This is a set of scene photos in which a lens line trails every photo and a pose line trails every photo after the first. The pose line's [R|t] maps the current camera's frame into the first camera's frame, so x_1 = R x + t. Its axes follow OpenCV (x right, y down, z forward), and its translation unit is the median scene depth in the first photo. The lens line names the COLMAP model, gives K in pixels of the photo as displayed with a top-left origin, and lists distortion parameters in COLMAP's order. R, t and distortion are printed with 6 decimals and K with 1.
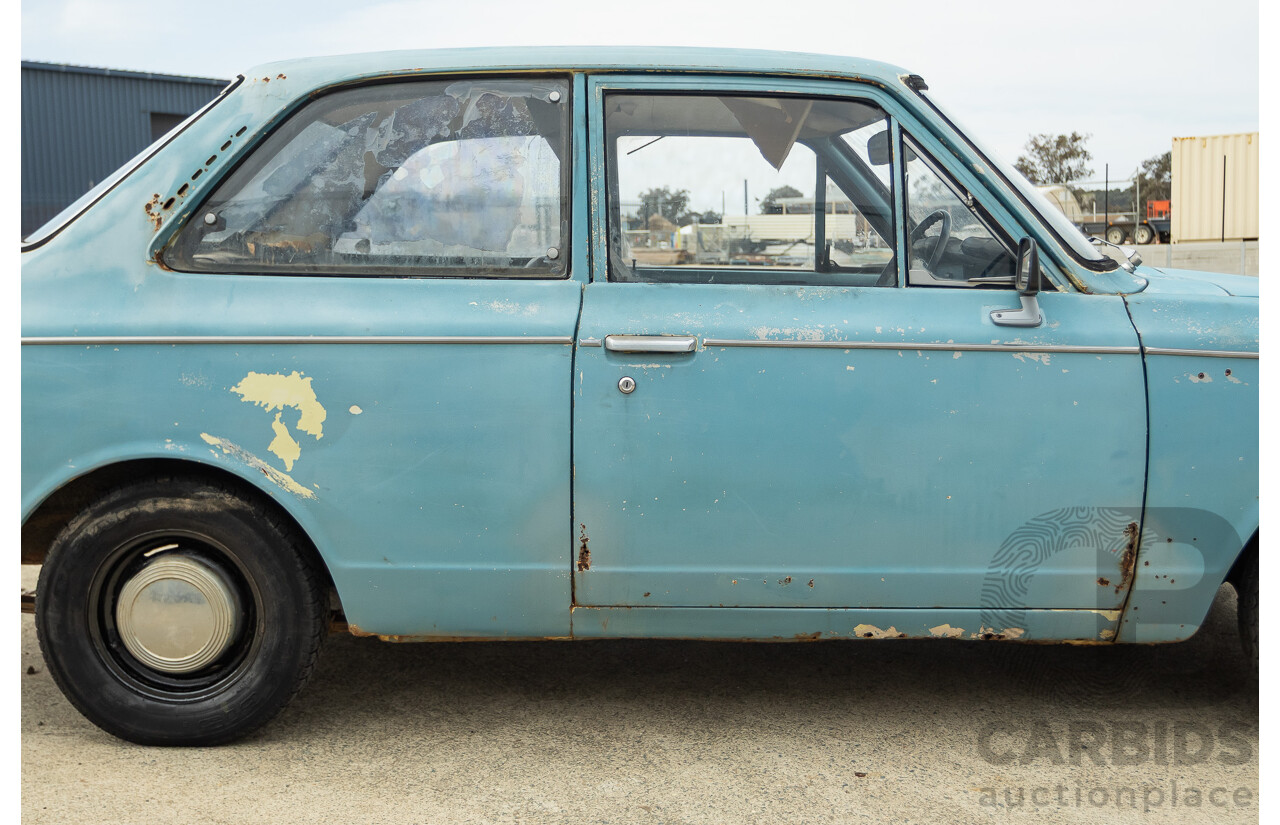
lens RADIAL K [[1382.8, 0, 640.0], [0, 1382.8, 412.5], [0, 0, 1]] dist [-0.012248, -0.003189]
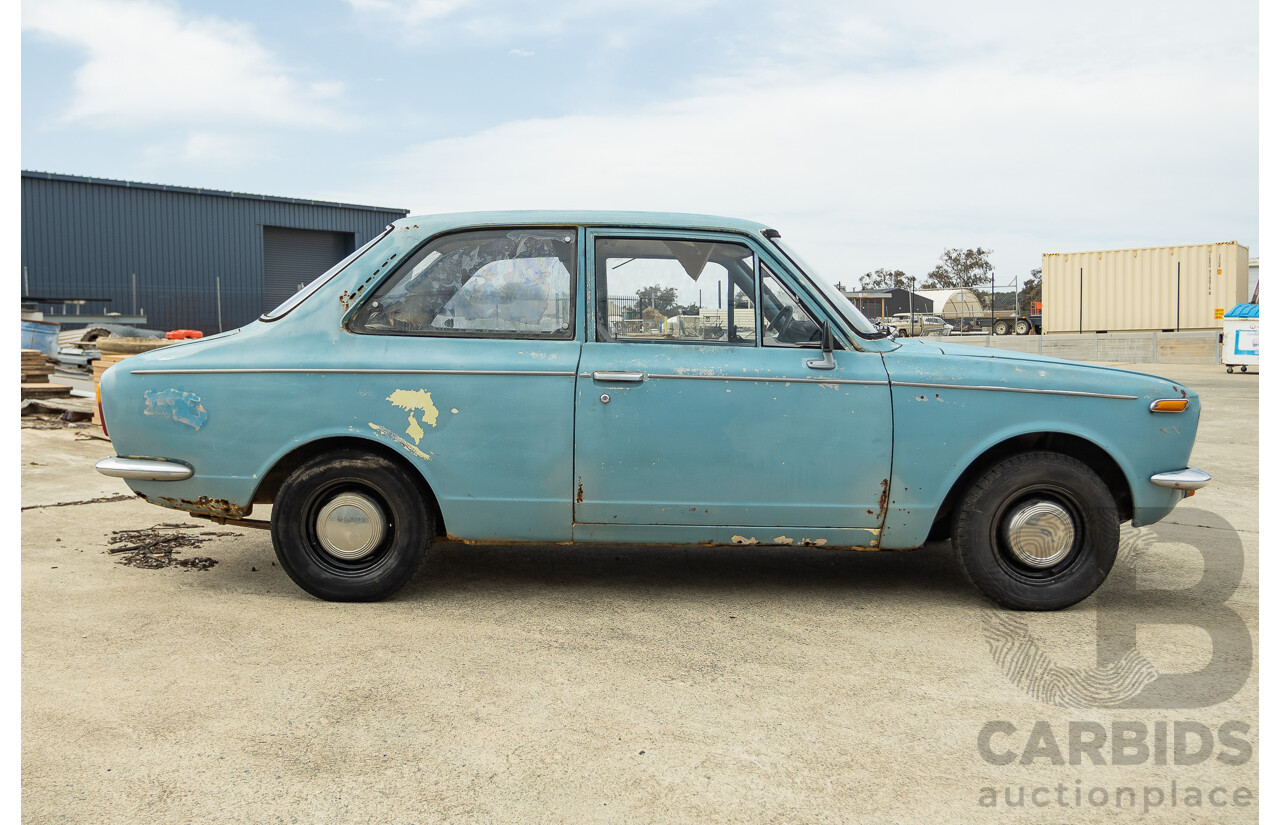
lens RADIAL K [[1097.1, 0, 635.7], [0, 1097.1, 409.8], [0, 0, 1]] dist [-0.037228, 0.008139]
pose [[0.999926, 0.012122, -0.000868, 0.031003], [-0.012150, 0.998727, -0.048962, 0.062248], [0.000273, 0.048969, 0.998800, -0.418251]]
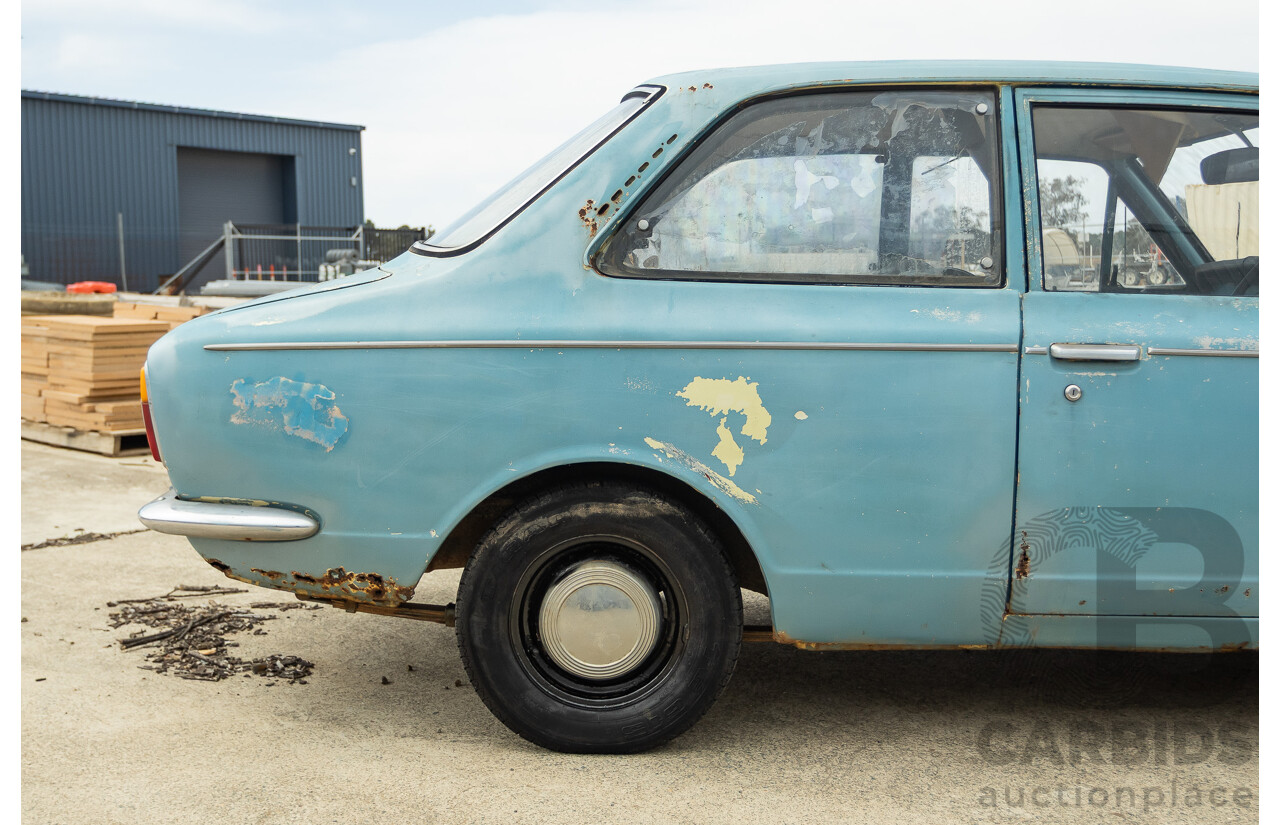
lens RADIAL K [[1382.8, 0, 640.0], [0, 1382.8, 412.5], [0, 0, 1]] dist [-0.012248, -0.003189]
pose [[0.999952, 0.008579, 0.004675, -0.318168], [-0.008447, 0.999580, -0.027730, 0.024126], [-0.004911, 0.027689, 0.999605, -0.002604]]
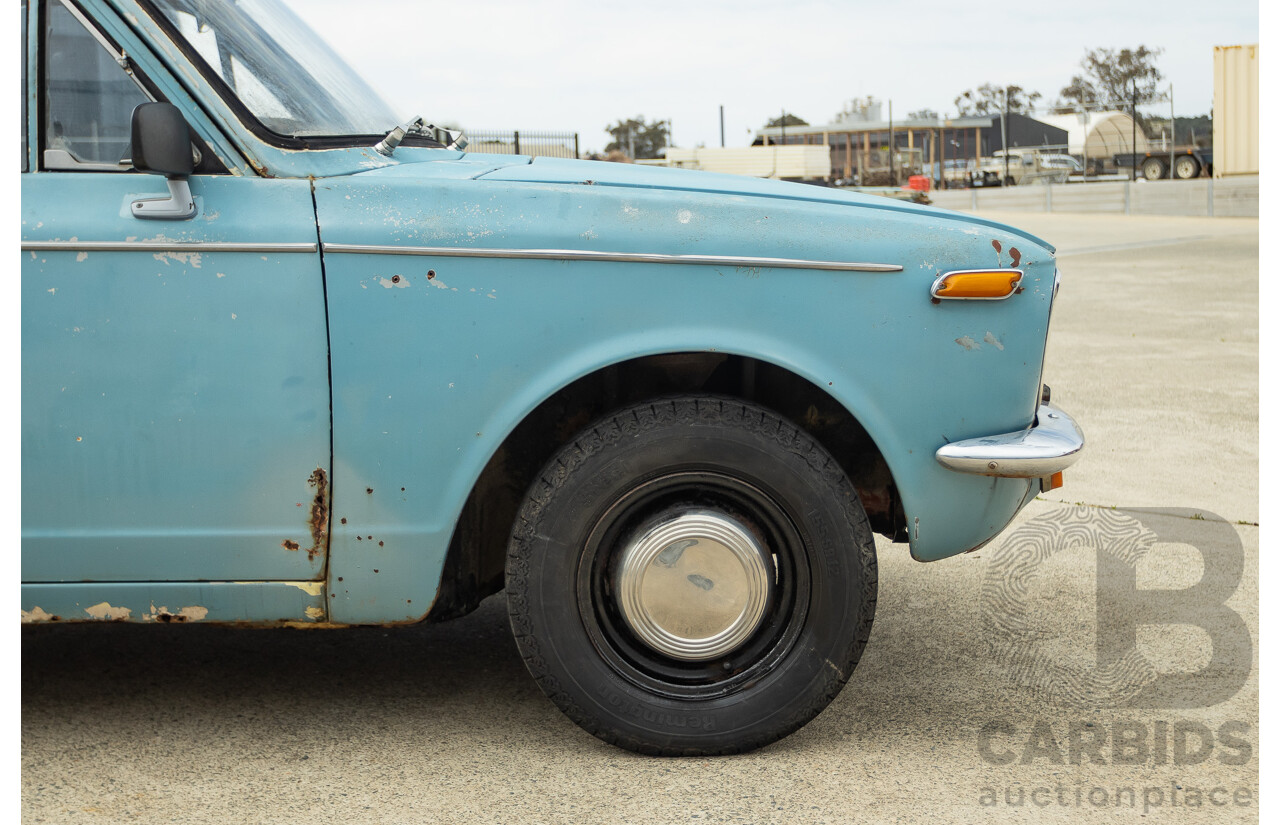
lens RADIAL K [[1711.4, 0, 640.0], [0, 1711.4, 412.5], [0, 0, 1]] dist [-0.017042, 0.003678]
pose [[0.999809, -0.012163, 0.015321, 0.510971], [0.012028, 0.999889, 0.008846, 0.040497], [-0.015427, -0.008660, 0.999843, 0.027401]]
